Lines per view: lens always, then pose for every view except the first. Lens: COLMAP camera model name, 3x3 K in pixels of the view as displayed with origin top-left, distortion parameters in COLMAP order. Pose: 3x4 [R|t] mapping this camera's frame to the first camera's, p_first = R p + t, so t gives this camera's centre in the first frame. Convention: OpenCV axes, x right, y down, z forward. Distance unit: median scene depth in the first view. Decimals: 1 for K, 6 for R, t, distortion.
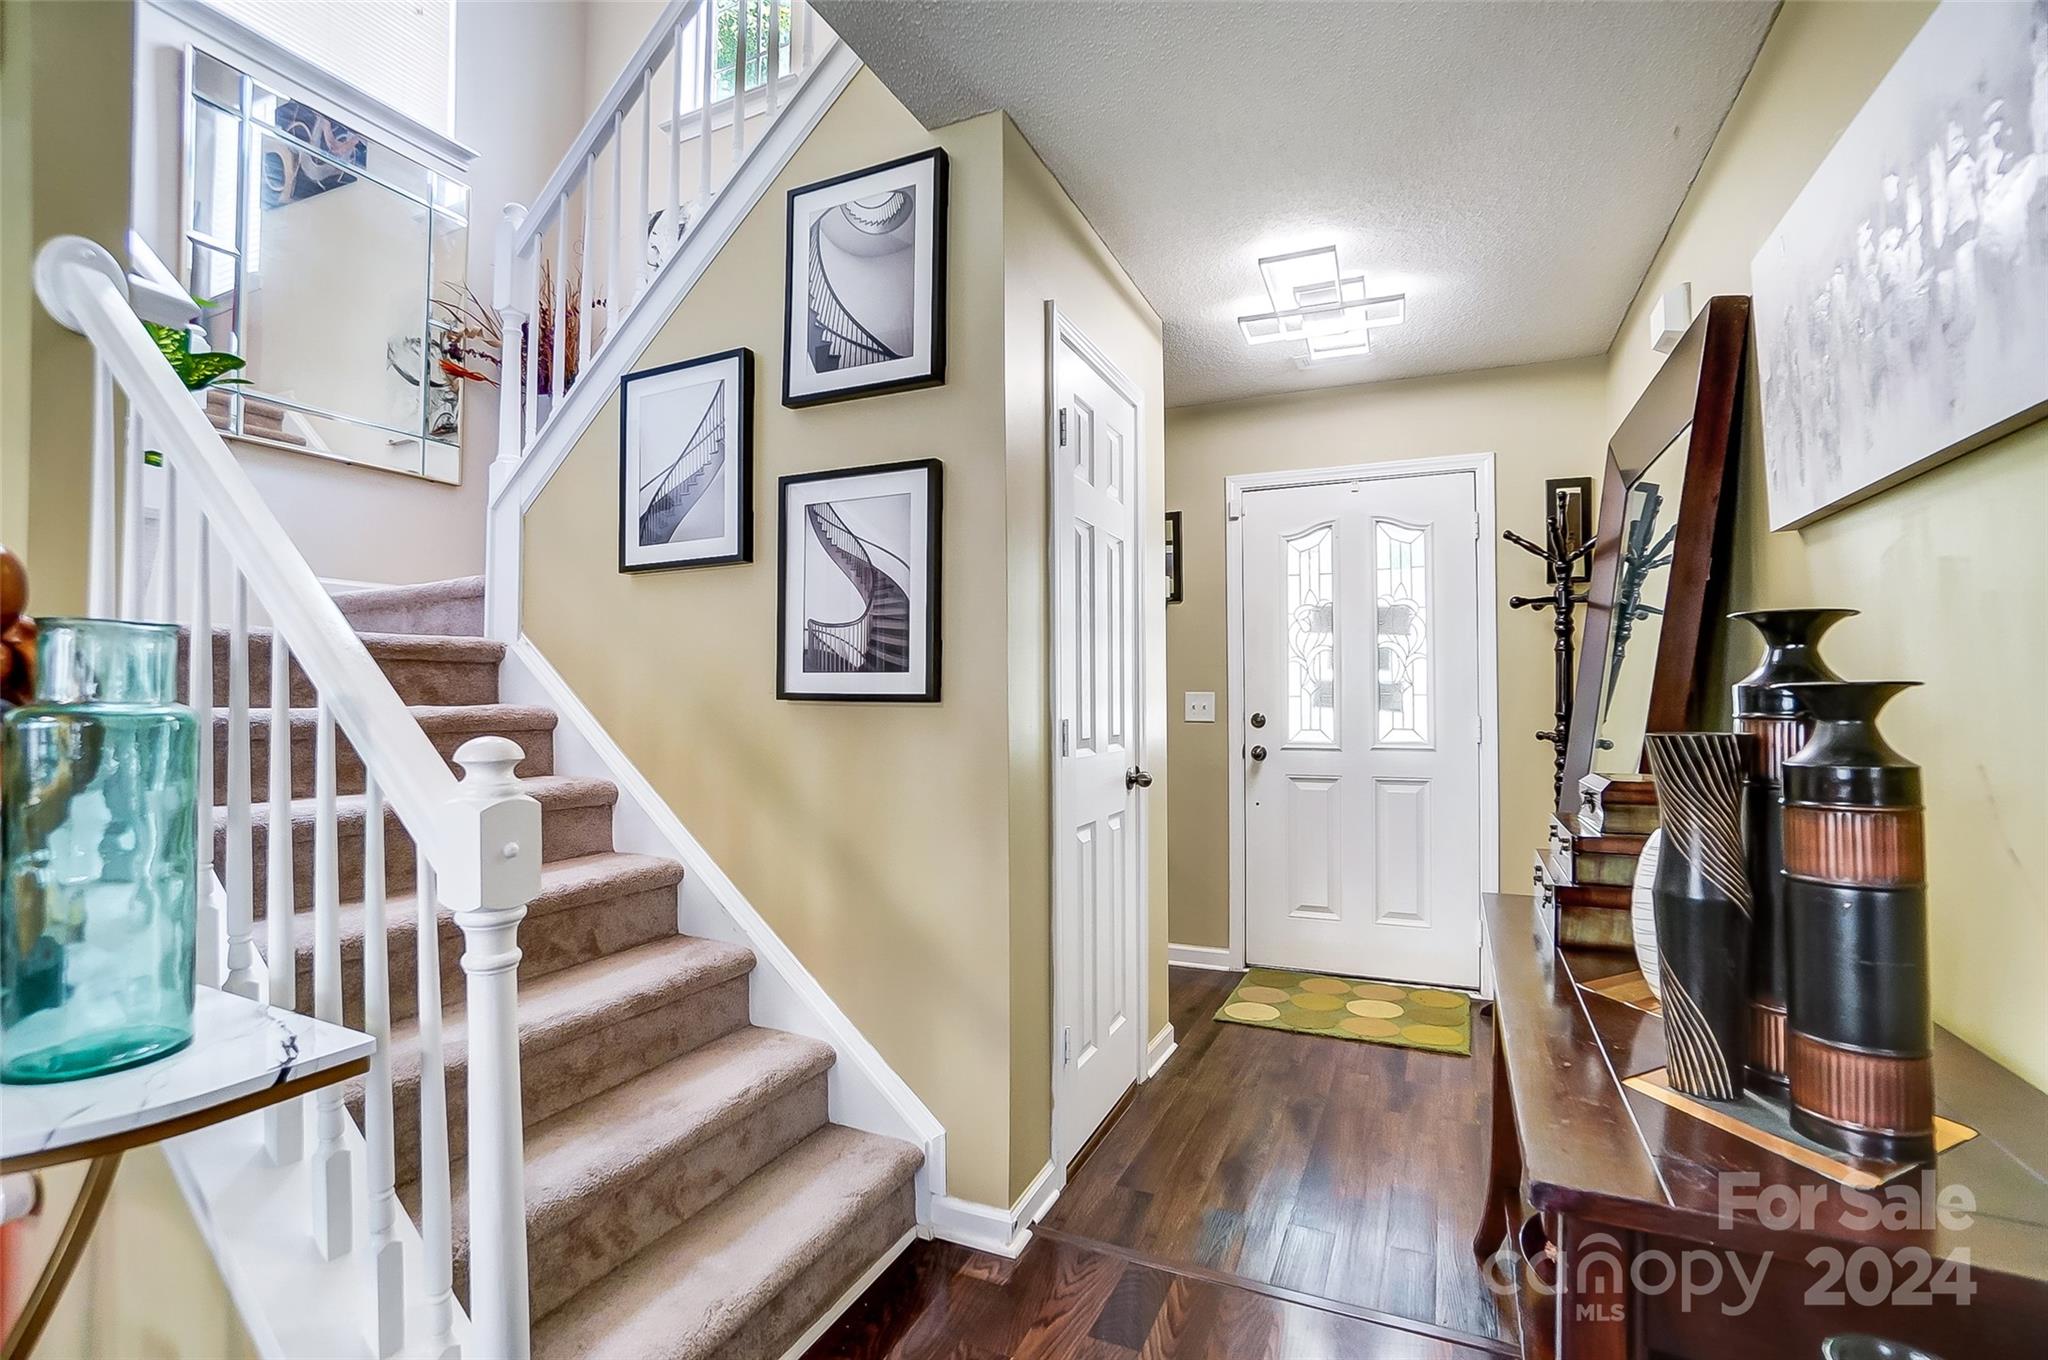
lens RADIAL K [[903.8, 0, 1008.1], [0, 903.8, 682.2], [0, 0, 1]] dist [-0.055408, 0.023022]
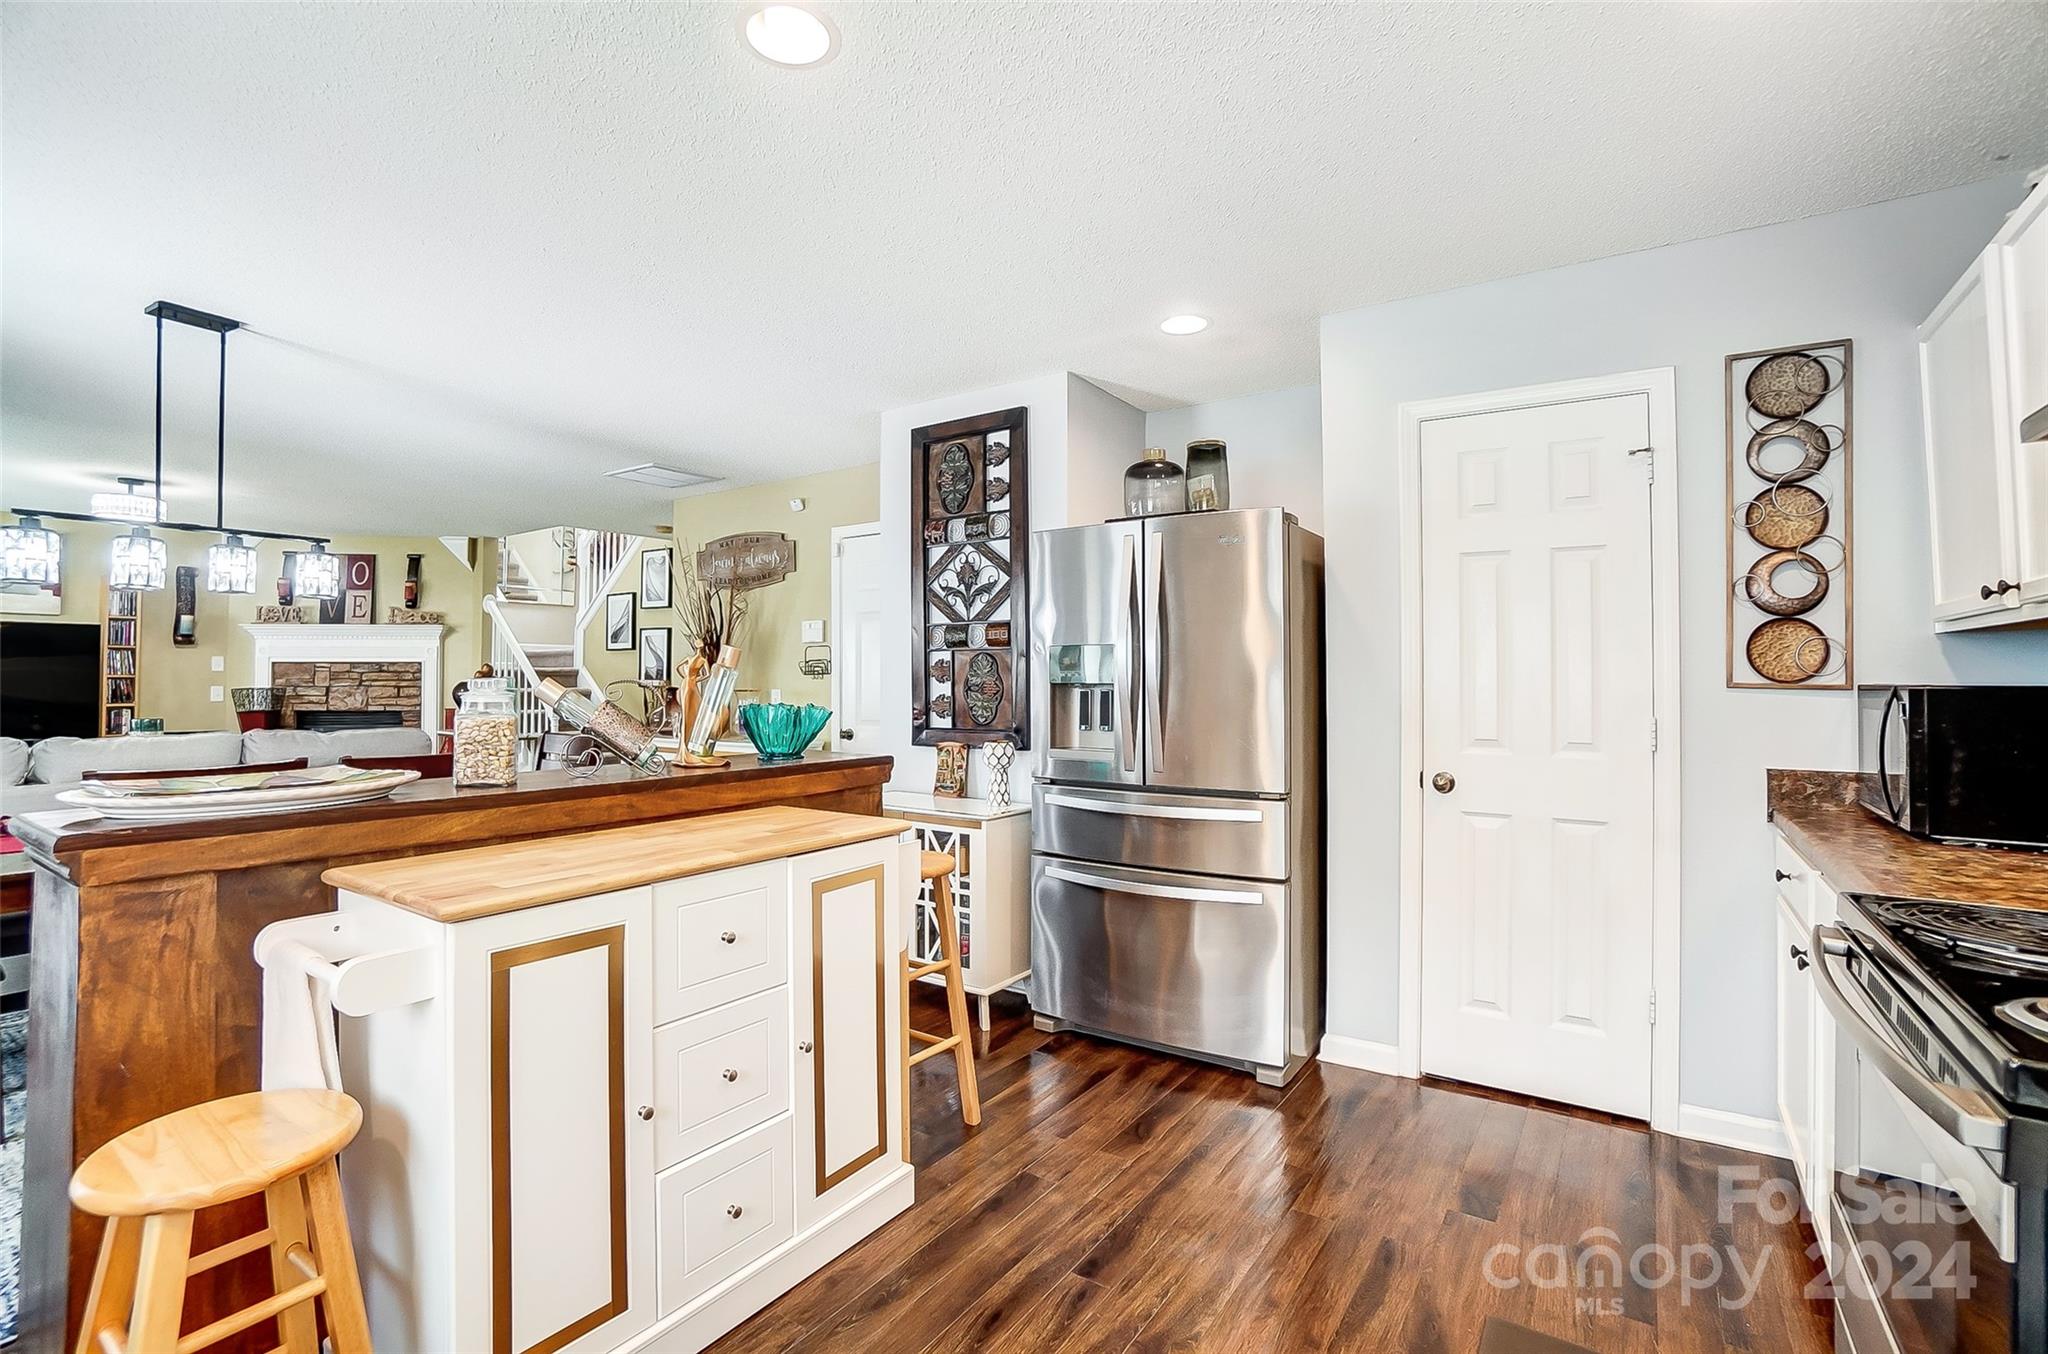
lens RADIAL K [[937.1, 0, 1015.3], [0, 937.1, 651.6], [0, 0, 1]] dist [-0.061131, 0.023777]
pose [[0.987331, -0.001428, -0.158670, 1.753276], [-0.000630, 0.999916, -0.012918, -0.072919], [0.158675, 0.012854, 0.987247, -2.373743]]
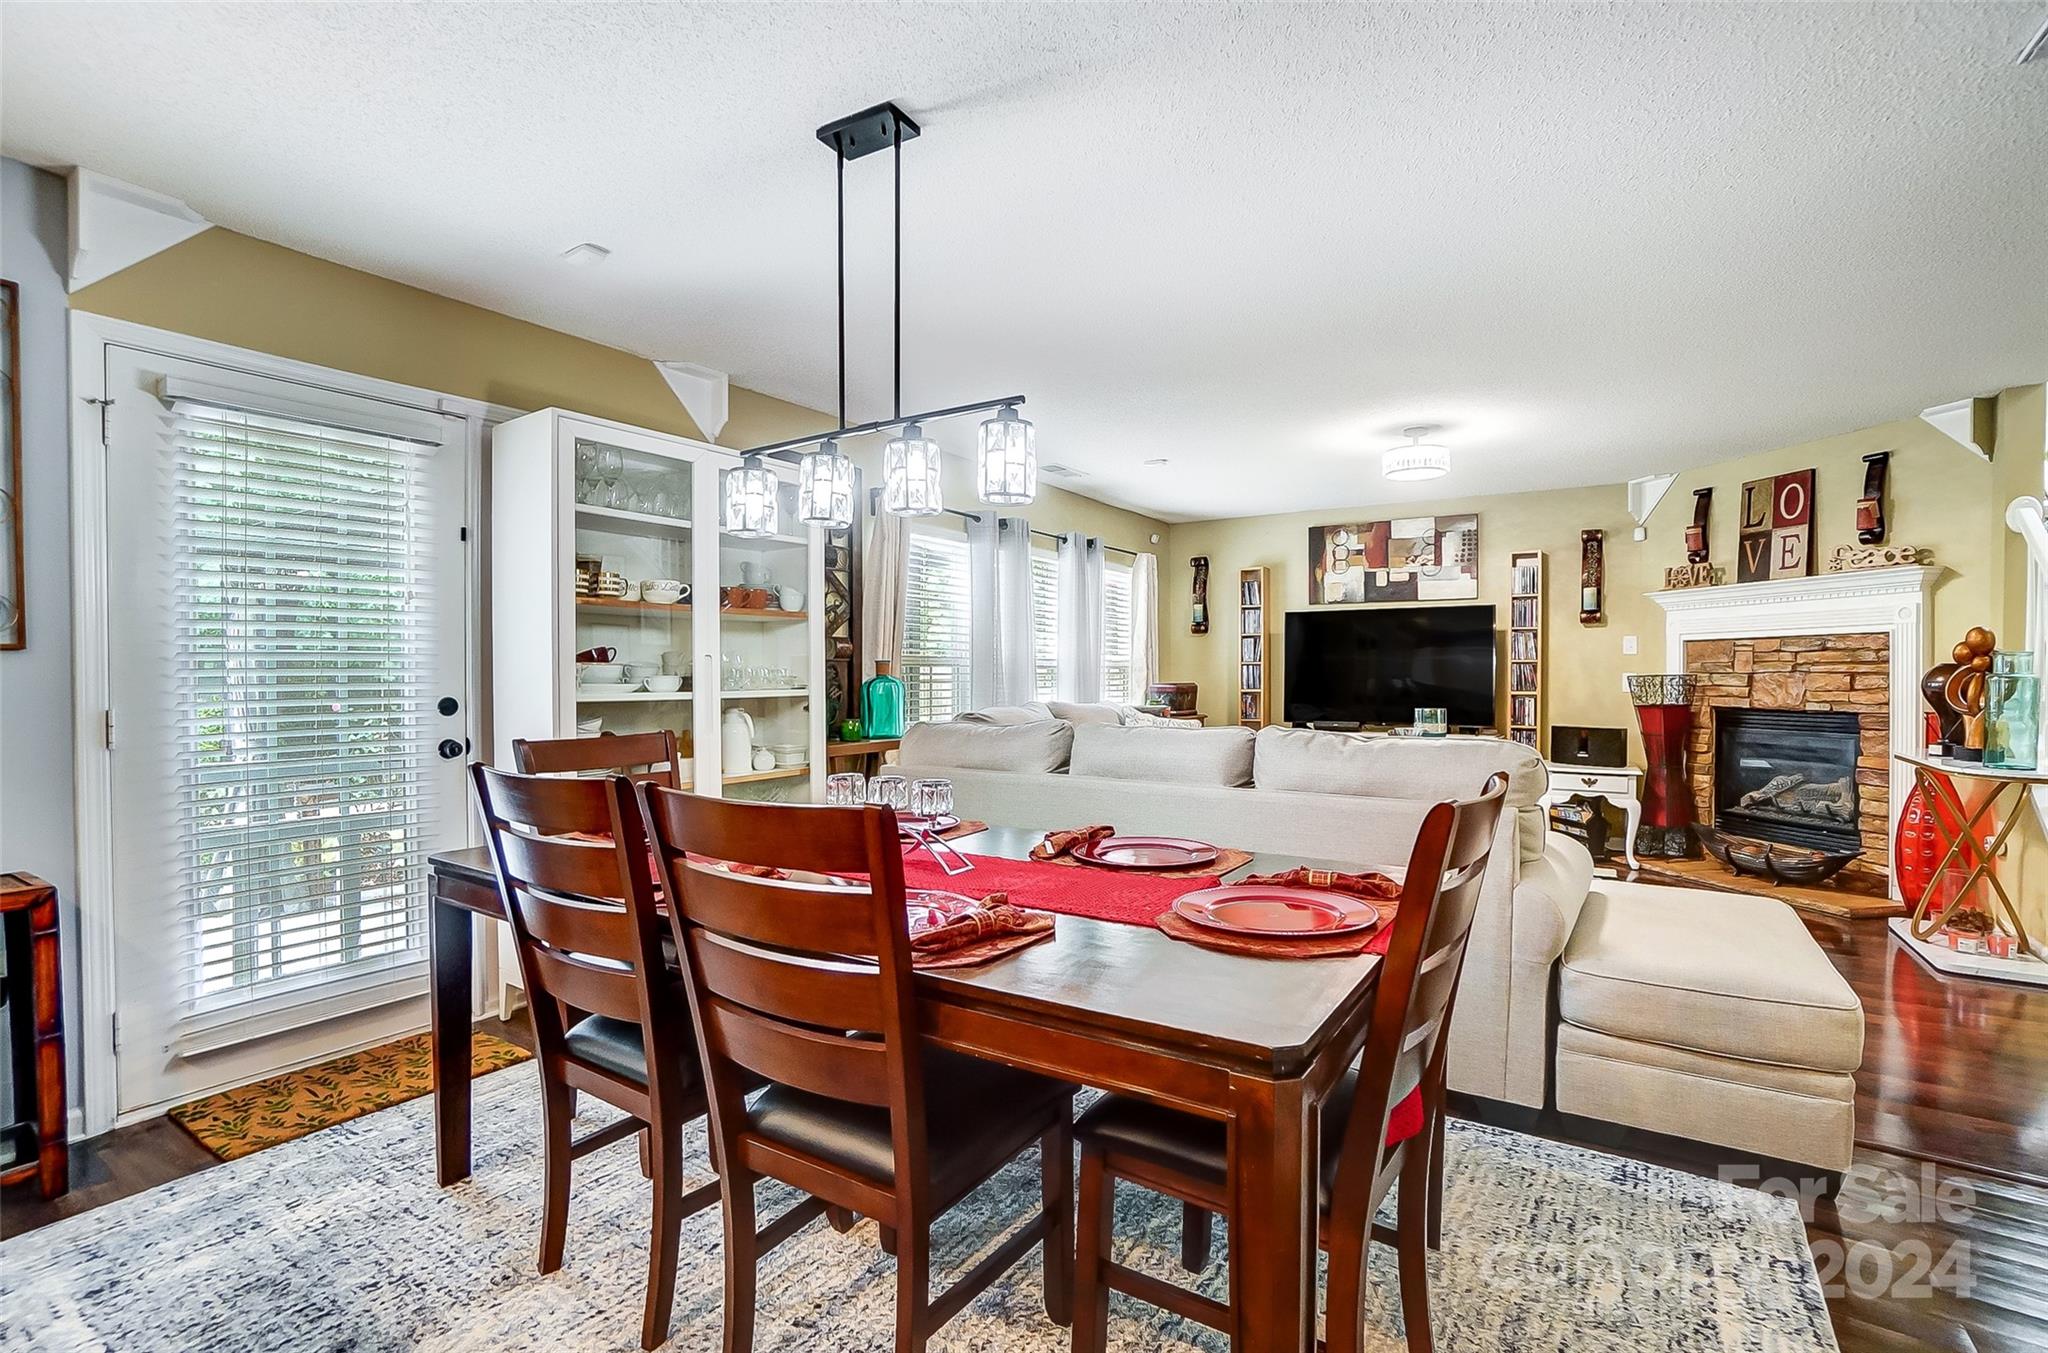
lens RADIAL K [[926.1, 0, 1017.4], [0, 926.1, 682.0], [0, 0, 1]] dist [-0.062343, 0.022769]
pose [[-0.145558, 0.014354, -0.989246, 1.272163], [0.015915, 0.999799, 0.012166, -0.022503], [0.989222, -0.013973, -0.145758, -1.015351]]
